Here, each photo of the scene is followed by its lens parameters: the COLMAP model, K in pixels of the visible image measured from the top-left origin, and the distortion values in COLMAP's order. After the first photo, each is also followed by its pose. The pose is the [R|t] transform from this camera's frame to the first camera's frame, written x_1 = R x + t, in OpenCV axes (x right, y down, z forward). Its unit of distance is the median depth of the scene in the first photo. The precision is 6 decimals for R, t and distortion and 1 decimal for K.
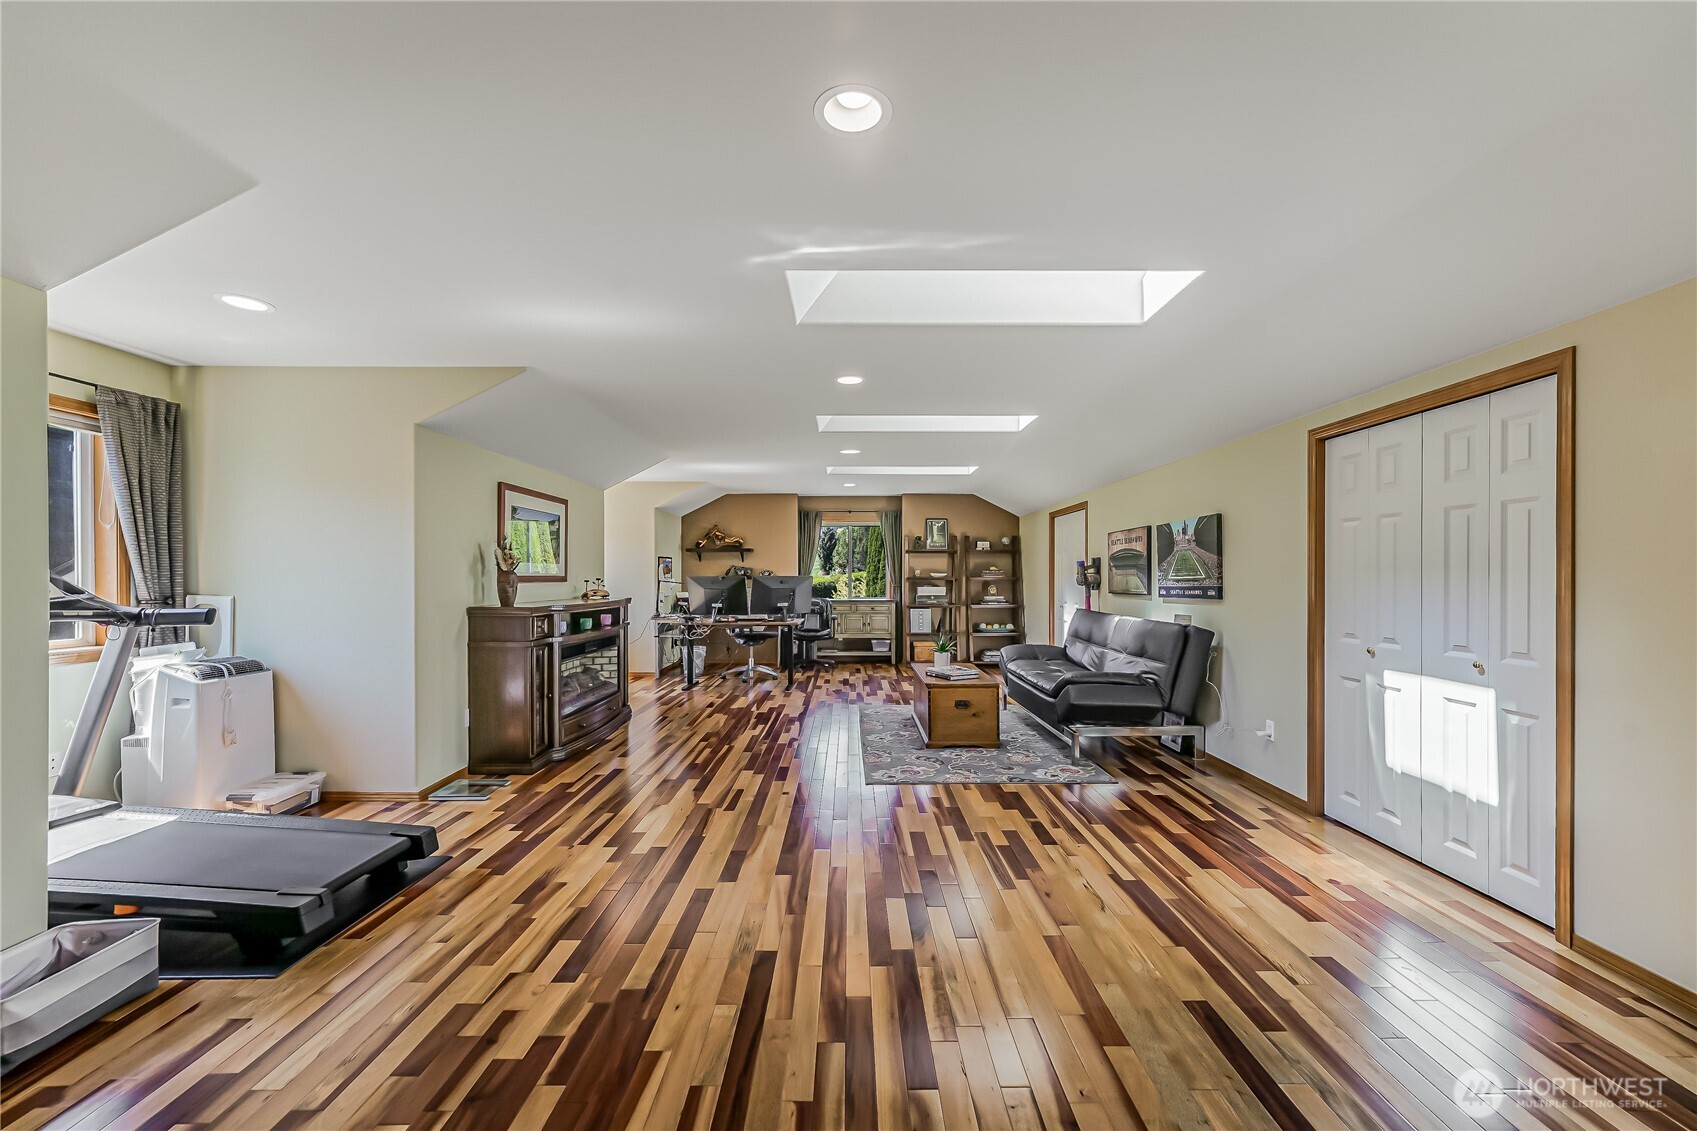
lens RADIAL K [[685.9, 0, 851.5], [0, 685.9, 576.6], [0, 0, 1]] dist [-0.025704, 0.004145]
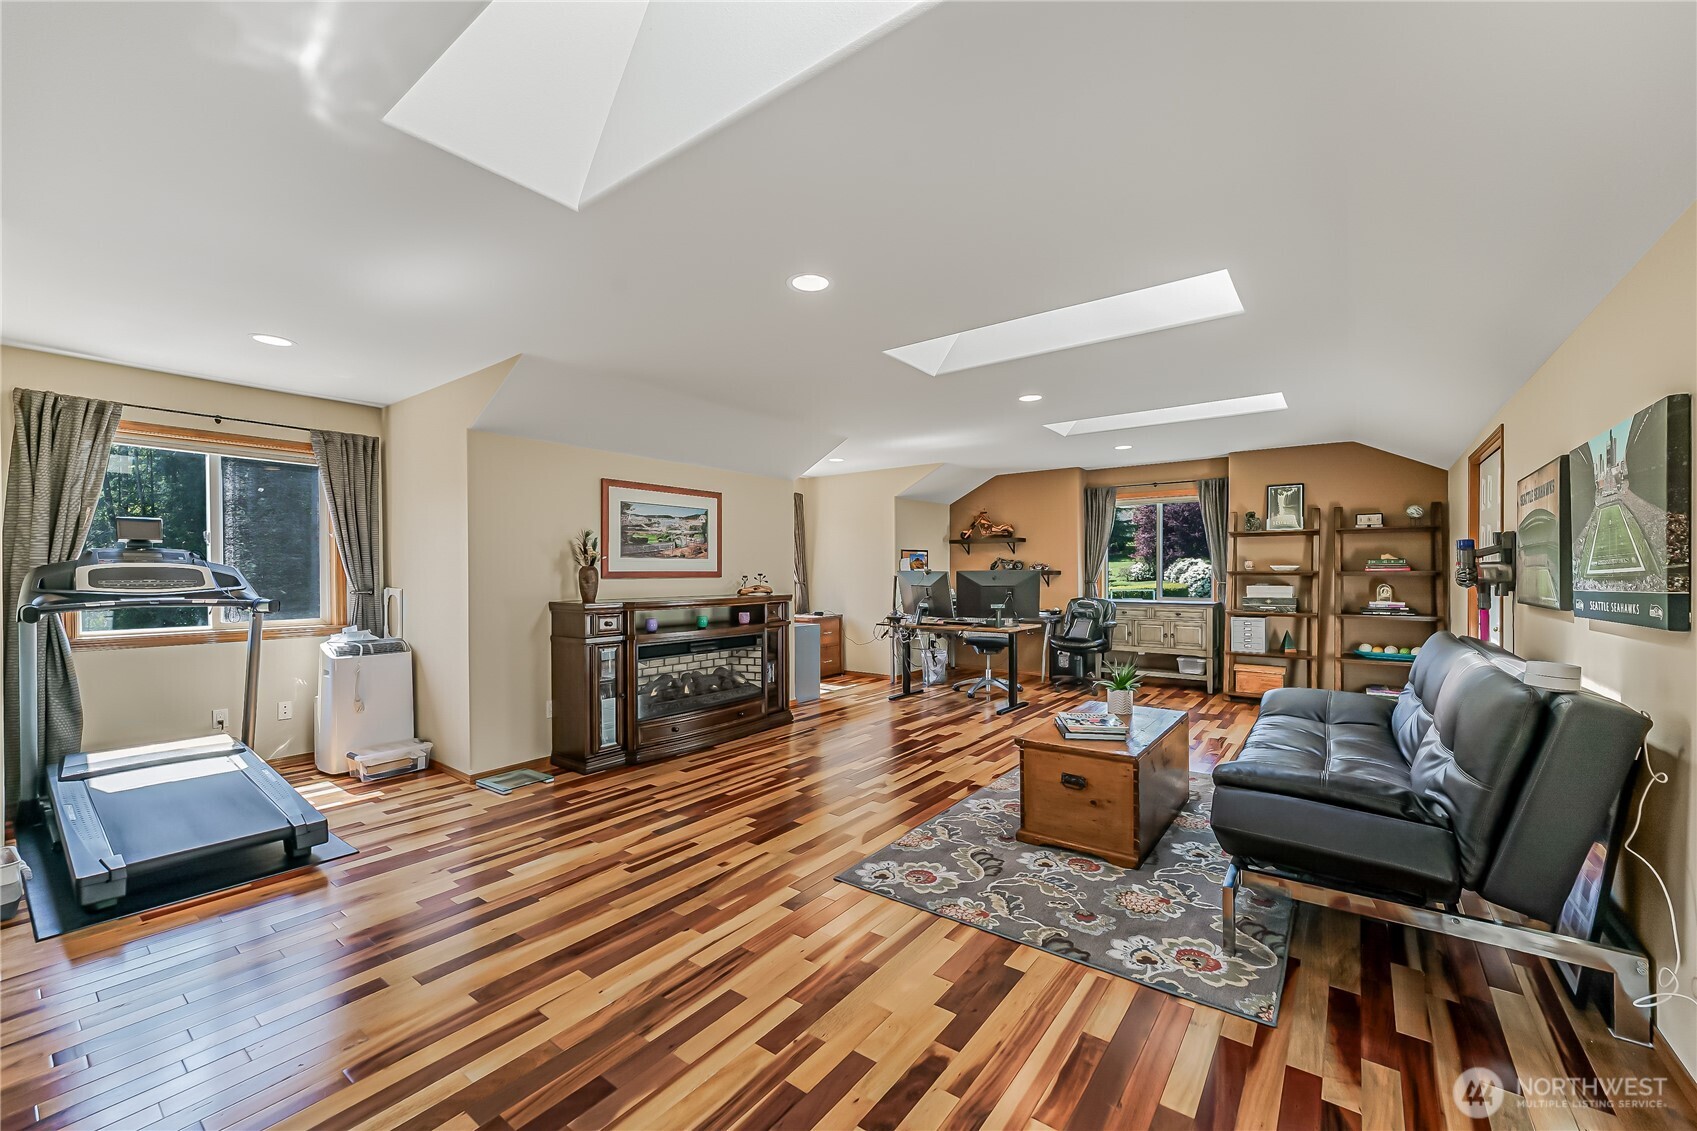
lens RADIAL K [[680.1, 0, 849.6], [0, 680.1, 574.1], [0, 0, 1]] dist [-0.009829, 0.000094]
pose [[0.791123, -0.000599, -0.611656, 0.324071], [0.003143, 0.999990, 0.003086, 0.000464], [0.611649, -0.004364, 0.791118, 0.351728]]
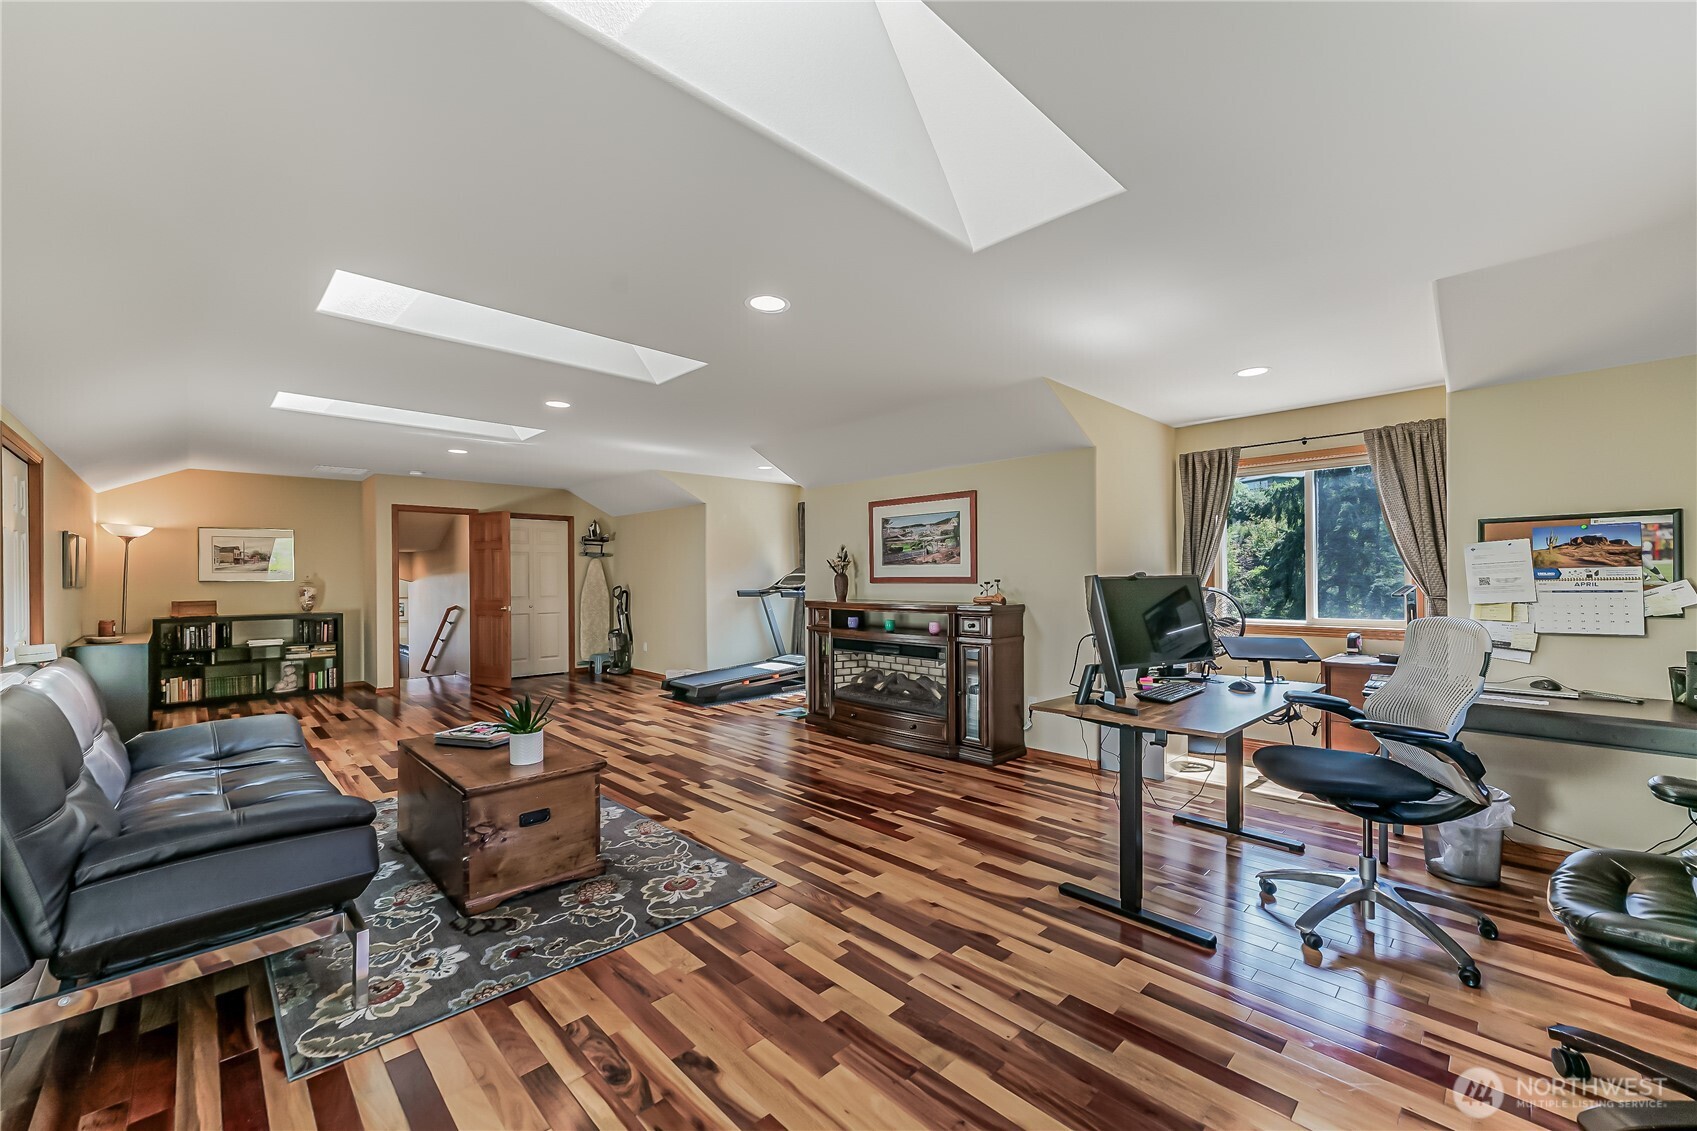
lens RADIAL K [[684.1, 0, 874.8], [0, 684.1, 586.1], [0, 0, 1]] dist [-0.027857, -0.000036]
pose [[-0.716570, 0.011592, -0.697419, 0.293783], [0.005185, 0.999923, 0.011293, 0.000383], [0.697496, 0.004476, -0.716575, 1.572204]]
